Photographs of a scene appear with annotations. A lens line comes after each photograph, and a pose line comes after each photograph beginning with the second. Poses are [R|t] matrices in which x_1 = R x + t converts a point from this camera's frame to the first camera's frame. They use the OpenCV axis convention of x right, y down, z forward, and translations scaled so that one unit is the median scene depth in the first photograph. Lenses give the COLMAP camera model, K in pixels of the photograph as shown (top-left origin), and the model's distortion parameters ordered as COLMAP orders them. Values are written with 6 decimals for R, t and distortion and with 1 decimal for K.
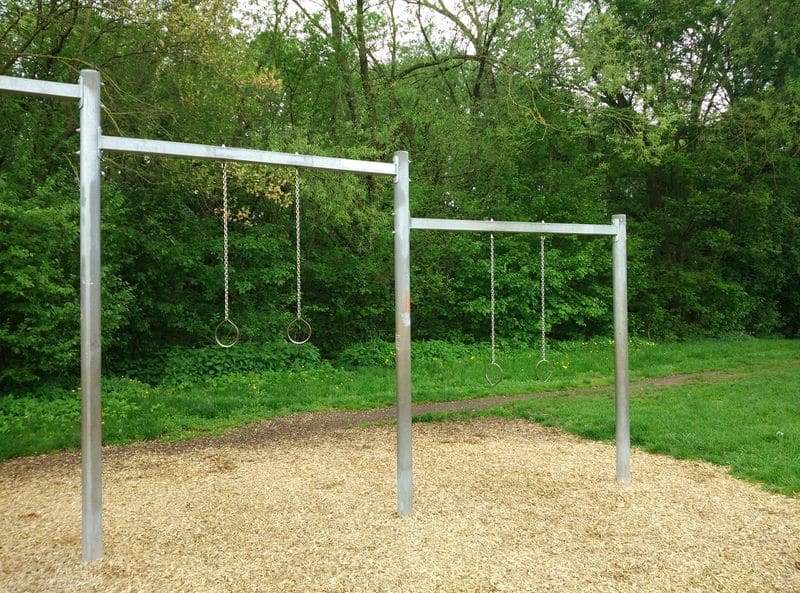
lens RADIAL K [[678.1, 0, 406.7], [0, 678.1, 294.5], [0, 0, 1]] dist [0.139408, -0.291041]
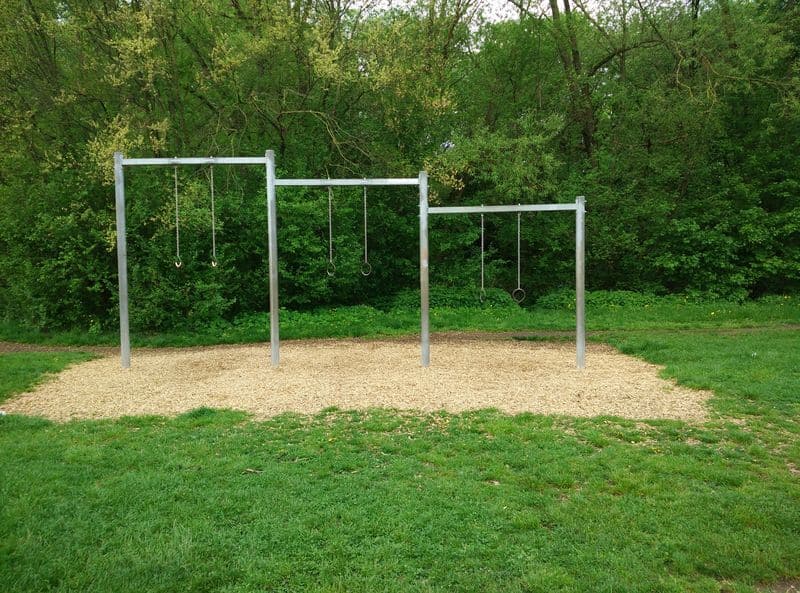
lens RADIAL K [[678.1, 0, 406.7], [0, 678.1, 294.5], [0, 0, 1]] dist [0.139408, -0.291041]
pose [[0.884929, 0.021979, -0.465207, 0.500097], [0.005343, 0.998341, 0.057331, 0.009498], [0.465696, -0.053220, 0.883343, -0.401640]]
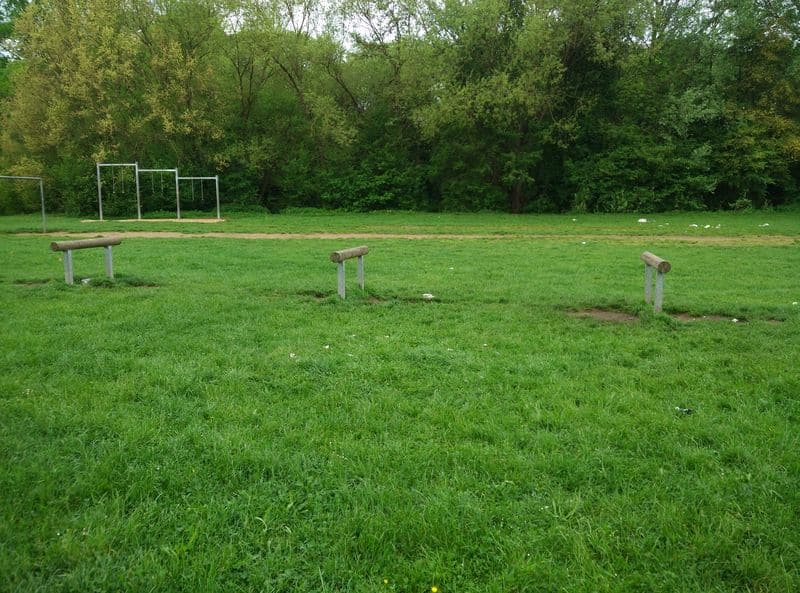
lens RADIAL K [[697.5, 0, 425.2], [0, 697.5, 293.6], [0, 0, 1]] dist [0.140302, -0.297297]
pose [[0.867880, 0.069355, -0.491909, 3.699443], [-0.002457, 0.990794, 0.135358, 0.048426], [0.496769, -0.116266, 0.860060, -2.588826]]
